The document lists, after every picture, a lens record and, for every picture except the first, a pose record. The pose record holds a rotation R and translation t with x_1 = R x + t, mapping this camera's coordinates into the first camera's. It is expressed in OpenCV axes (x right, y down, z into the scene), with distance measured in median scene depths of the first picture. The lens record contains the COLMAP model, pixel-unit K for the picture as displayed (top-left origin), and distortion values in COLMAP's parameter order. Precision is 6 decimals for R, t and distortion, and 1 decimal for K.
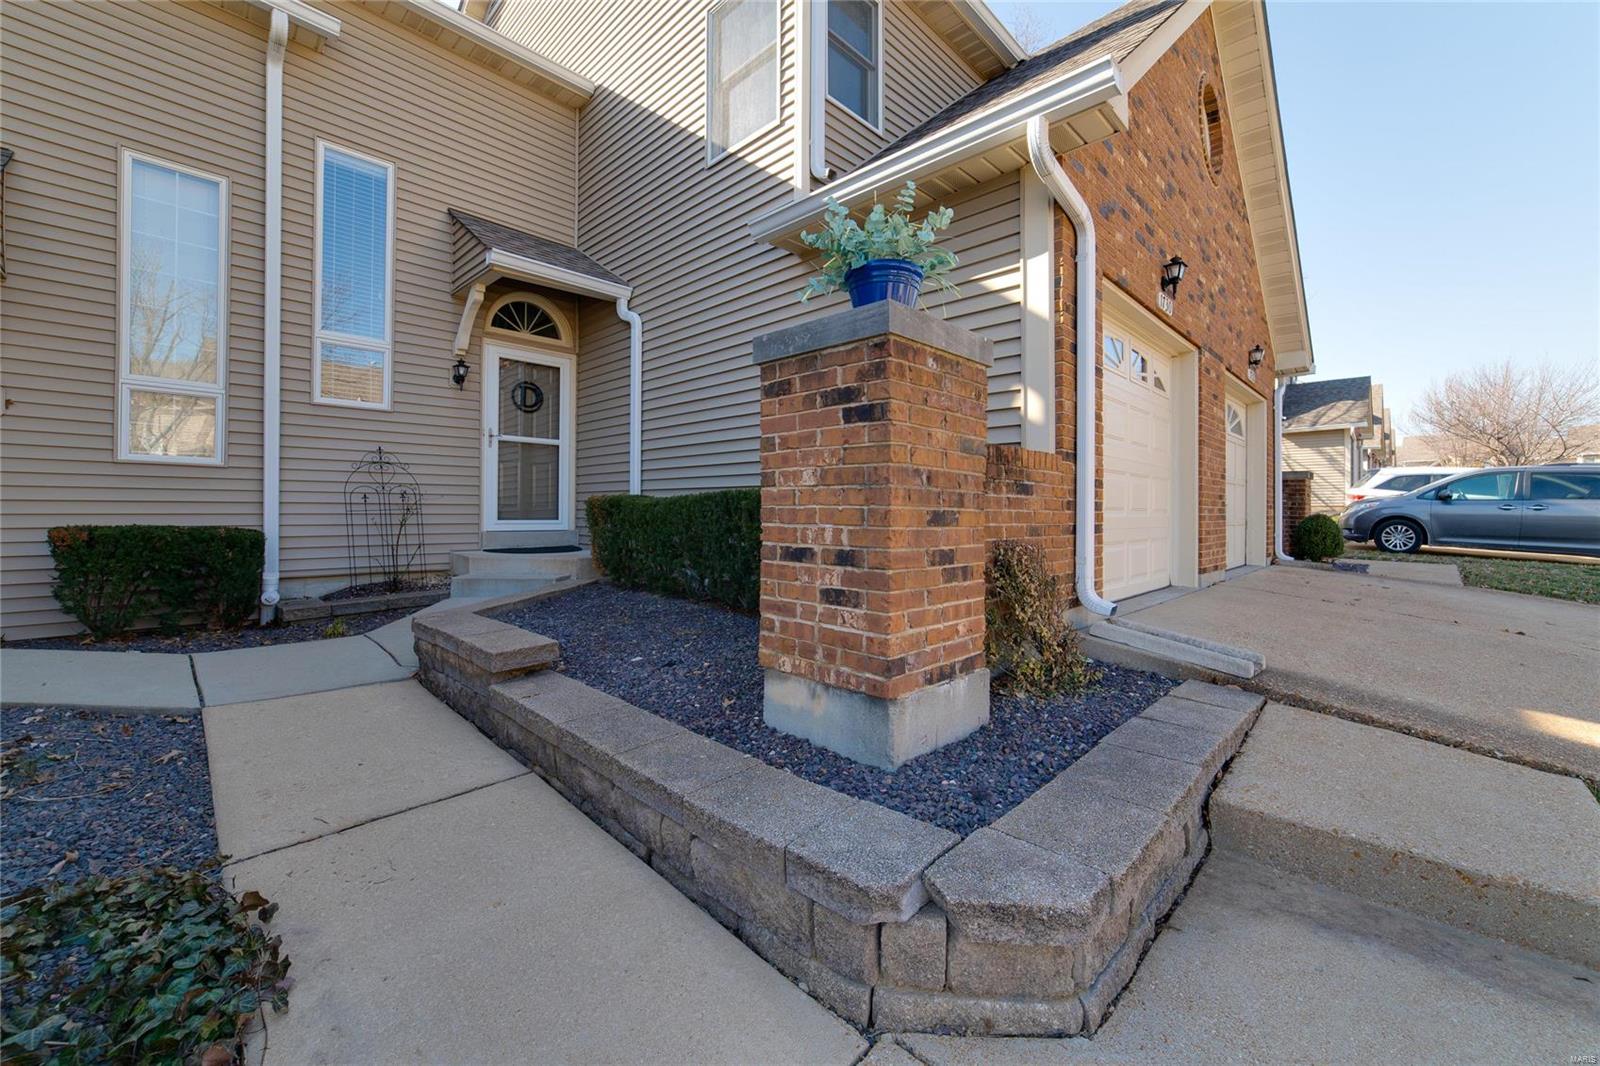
lens RADIAL K [[626.9, 0, 805.1], [0, 626.9, 509.5], [0, 0, 1]] dist [-0.018526, 0.002795]
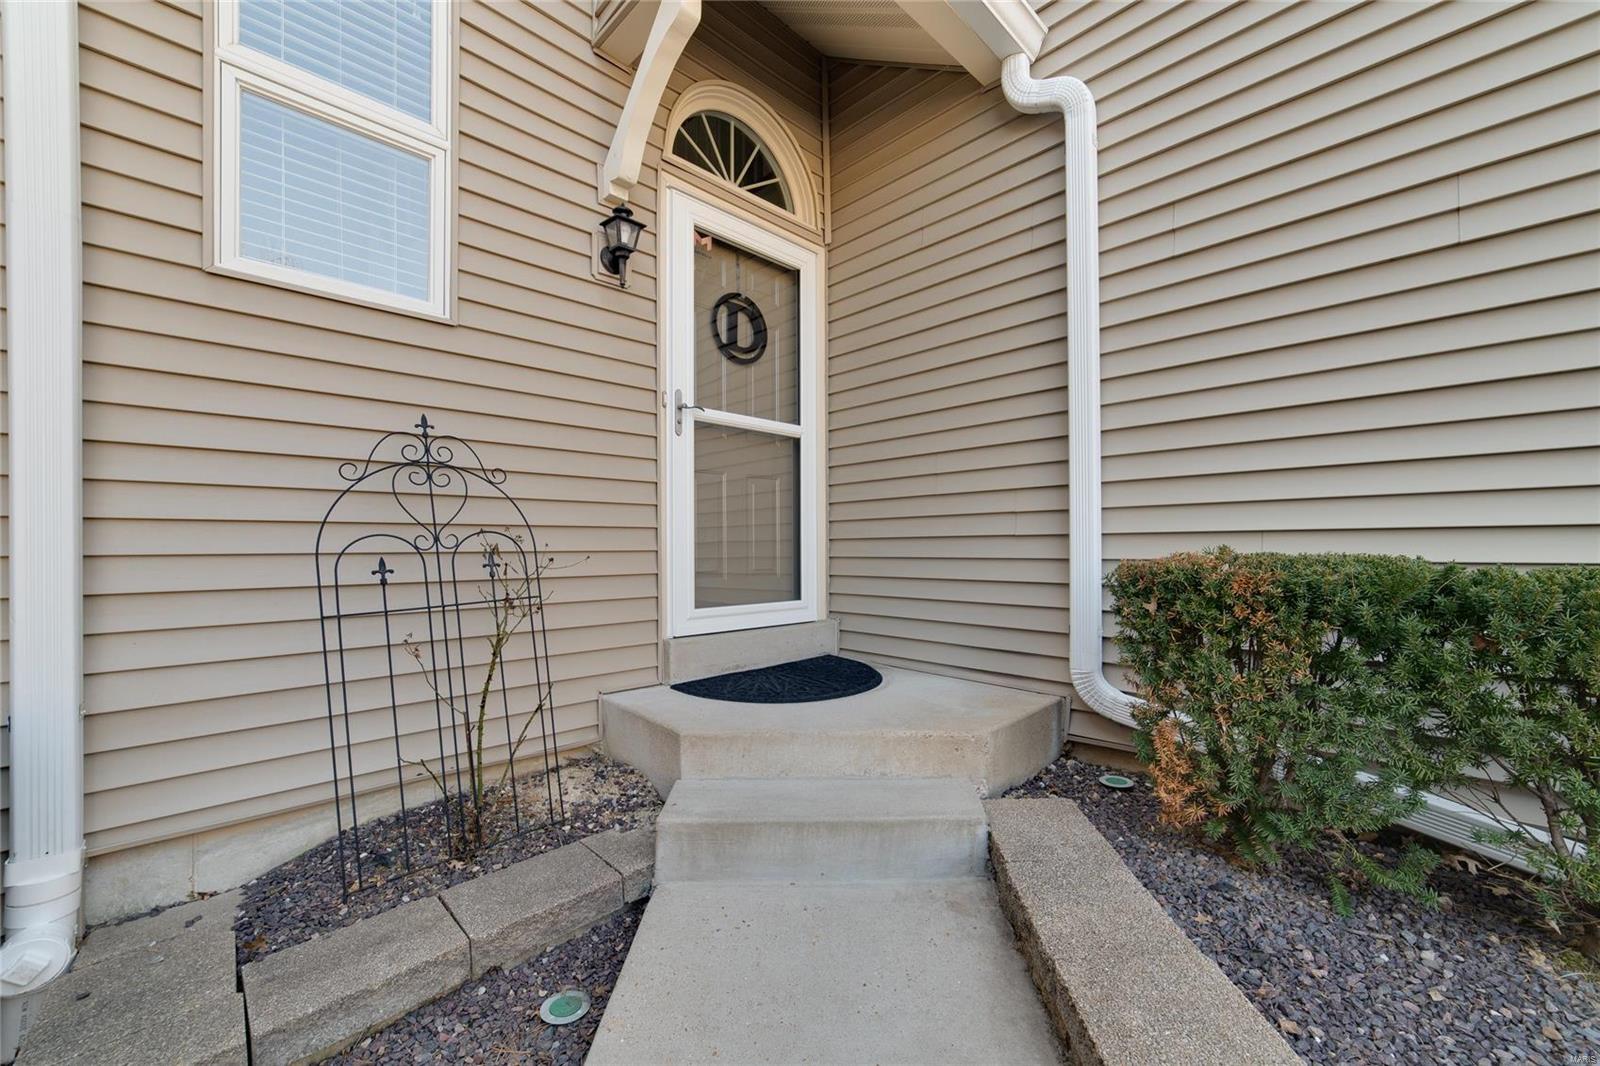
lens RADIAL K [[626.9, 0, 808.1], [0, 626.9, 544.1], [0, 0, 1]] dist [-0.018526, 0.002795]
pose [[0.999927, -0.011171, -0.004652, -0.436624], [0.011162, 0.999936, -0.002009, -0.026382], [0.004674, 0.001957, 0.999987, 0.610351]]
